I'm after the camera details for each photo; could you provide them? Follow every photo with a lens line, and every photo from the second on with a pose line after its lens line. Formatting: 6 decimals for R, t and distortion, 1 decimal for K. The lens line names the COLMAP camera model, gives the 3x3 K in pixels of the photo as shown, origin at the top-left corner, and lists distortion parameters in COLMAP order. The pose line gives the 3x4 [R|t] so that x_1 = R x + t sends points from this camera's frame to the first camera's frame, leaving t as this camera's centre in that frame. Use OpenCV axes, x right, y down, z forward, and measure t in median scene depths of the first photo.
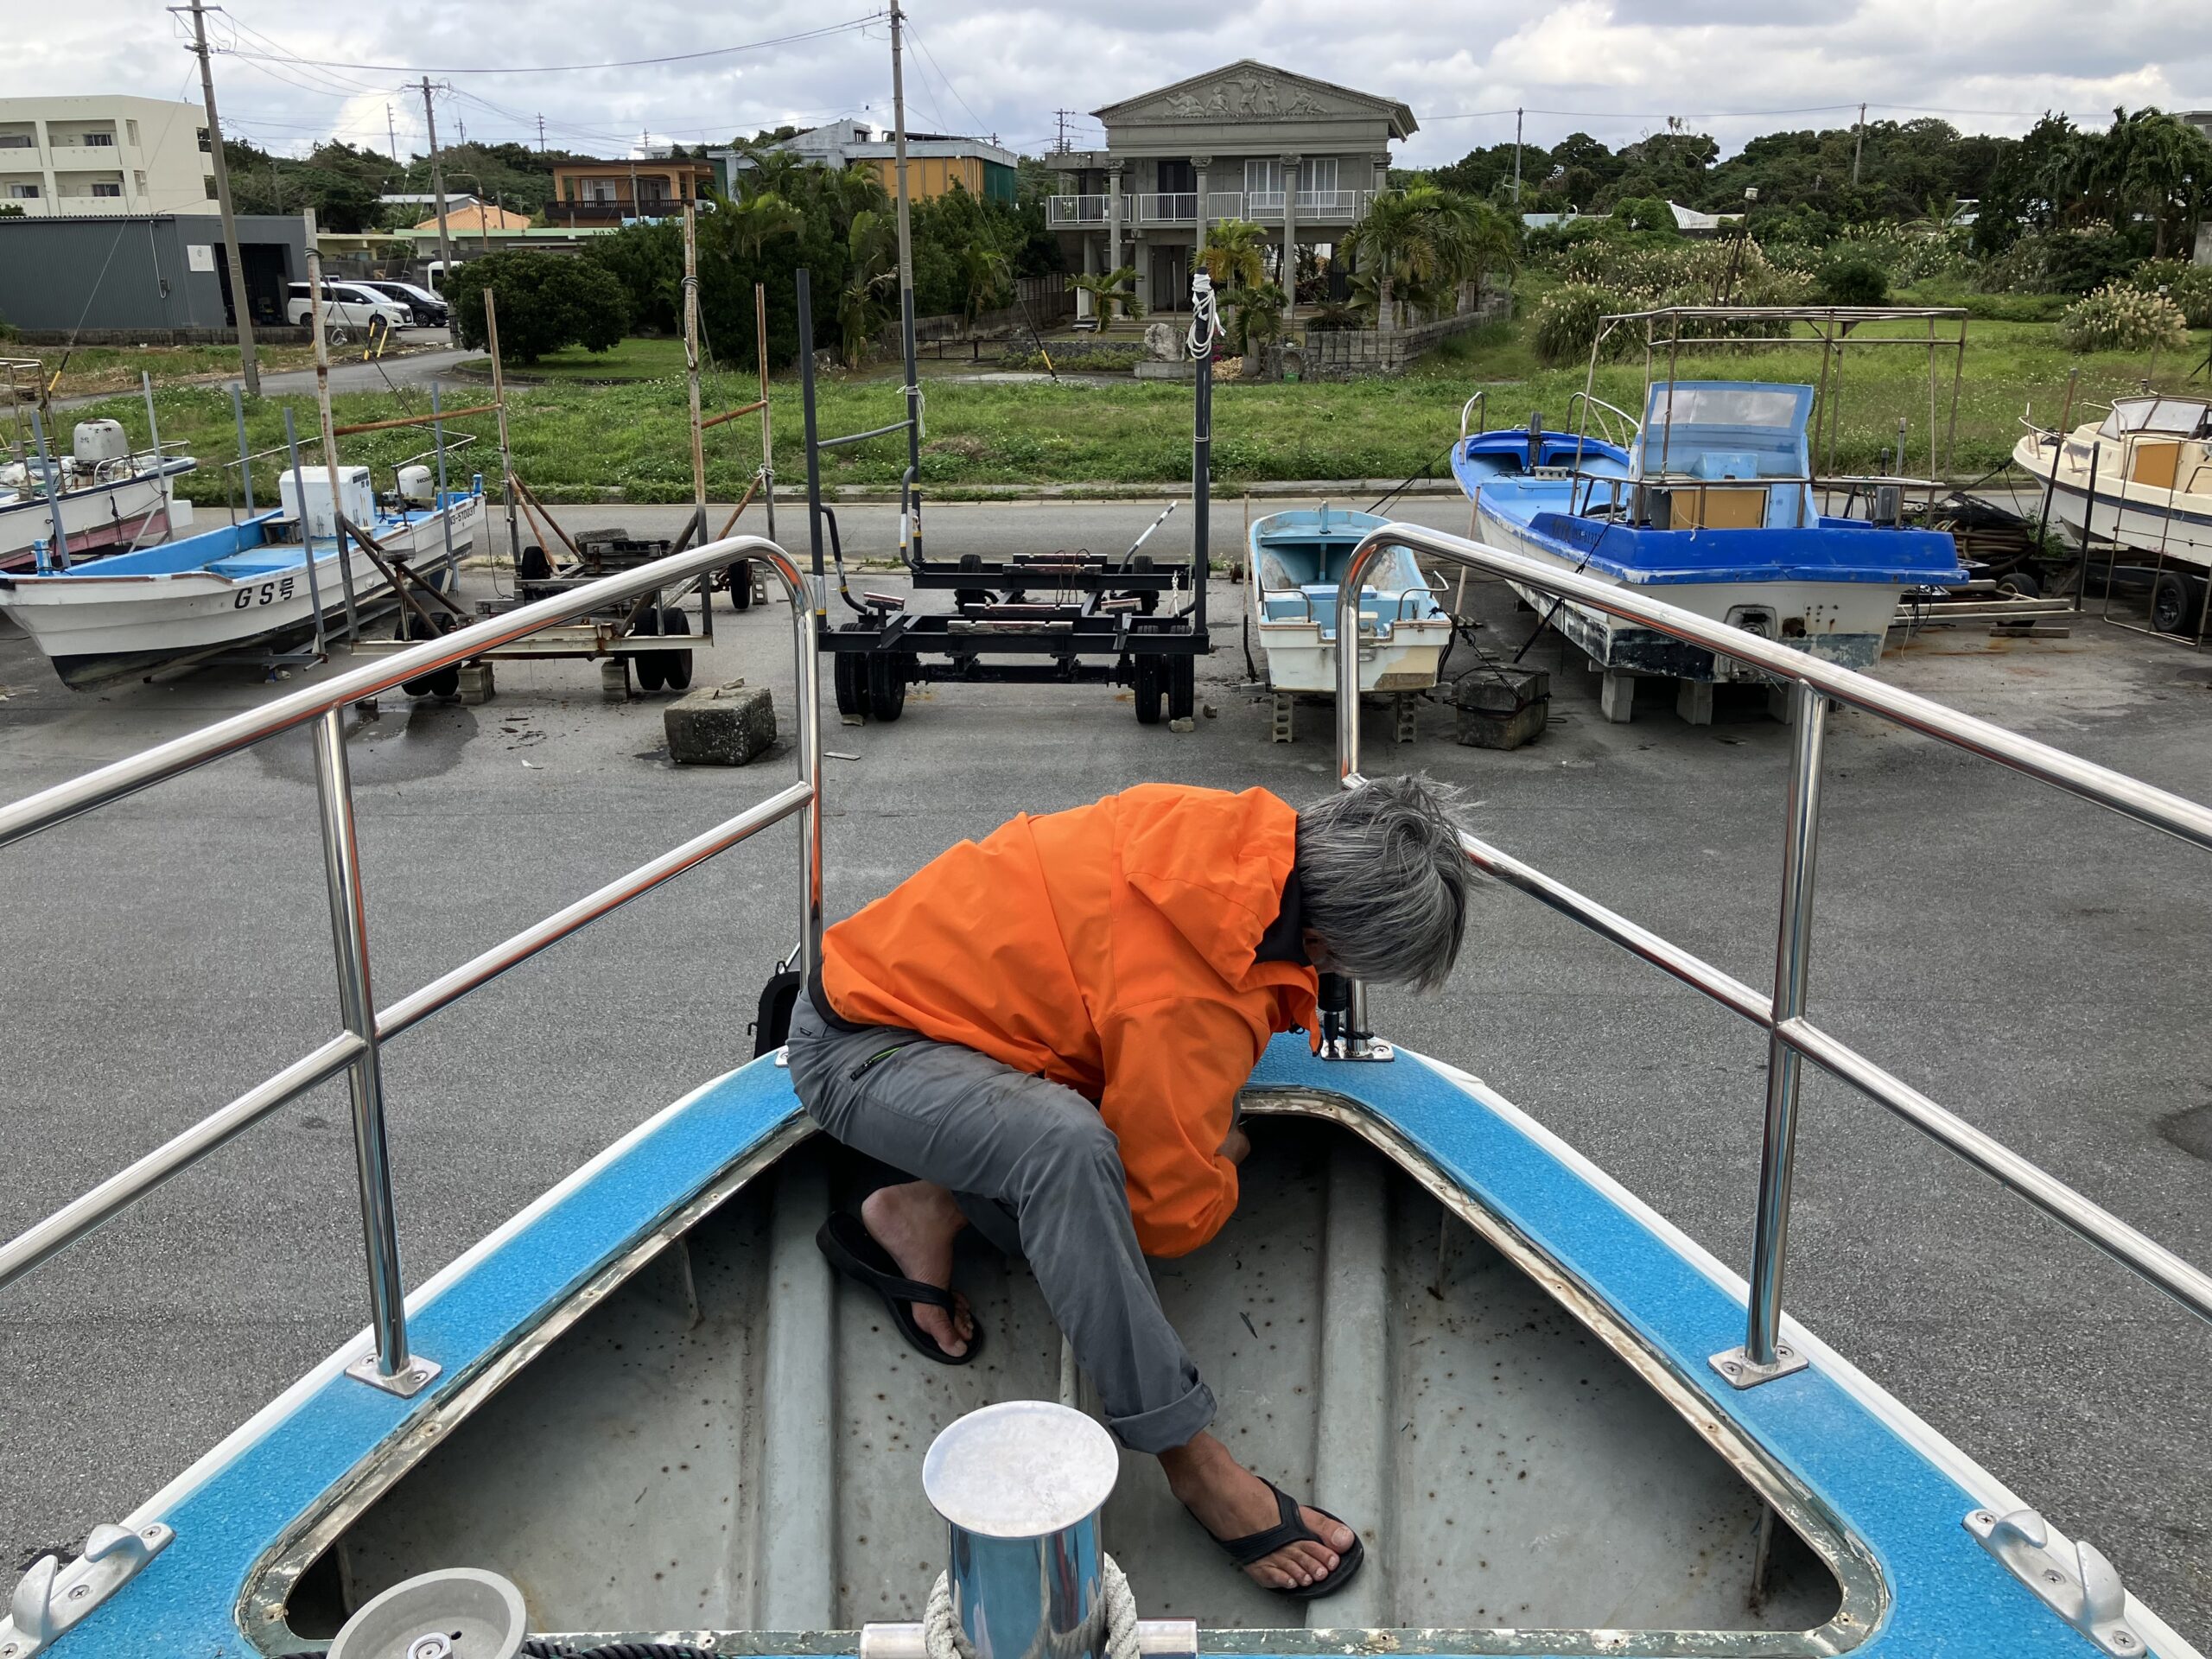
lens RADIAL K [[1741.3, 0, 1106.0], [0, 1741.3, 829.5], [0, 0, 1]] dist [0.020278, -0.015426]
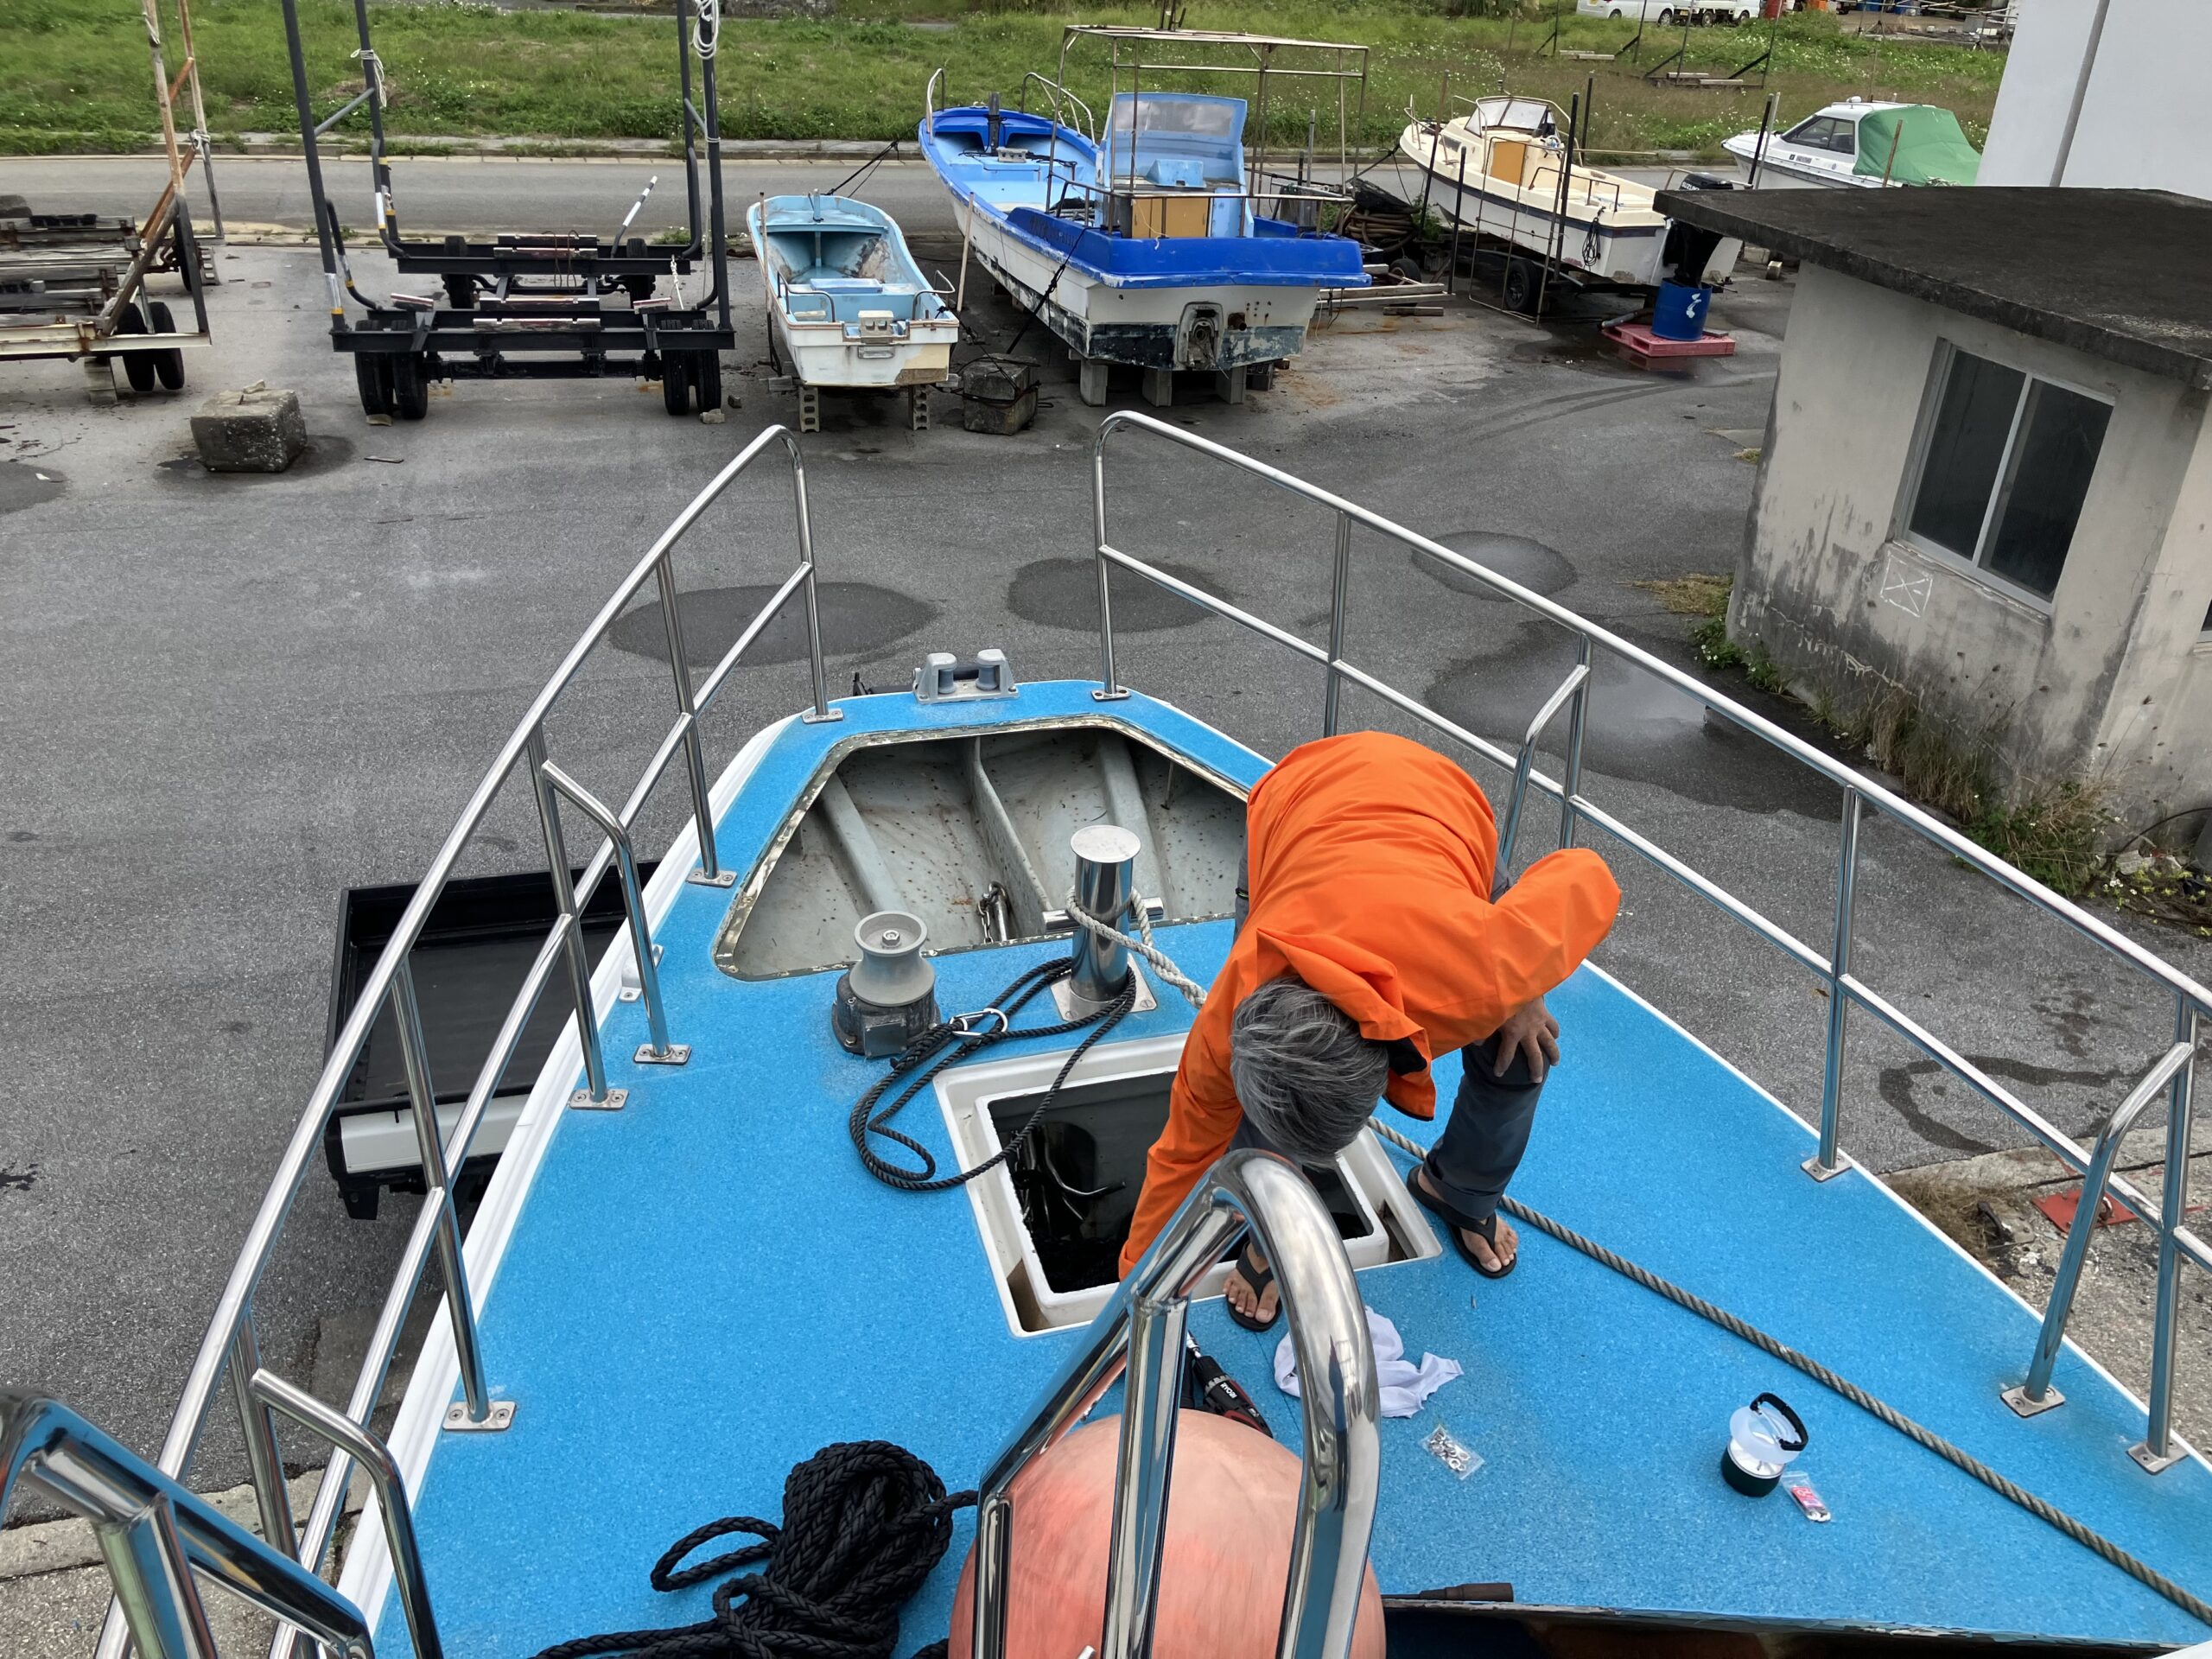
lens RADIAL K [[1741.3, 0, 1106.0], [0, 1741.3, 829.5], [0, 0, 1]] dist [0.020278, -0.015426]
pose [[0.949651, -0.097067, 0.297895, -0.067732], [0.037322, 0.979076, 0.200045, -0.016262], [-0.311080, -0.178855, 0.933403, -0.122542]]
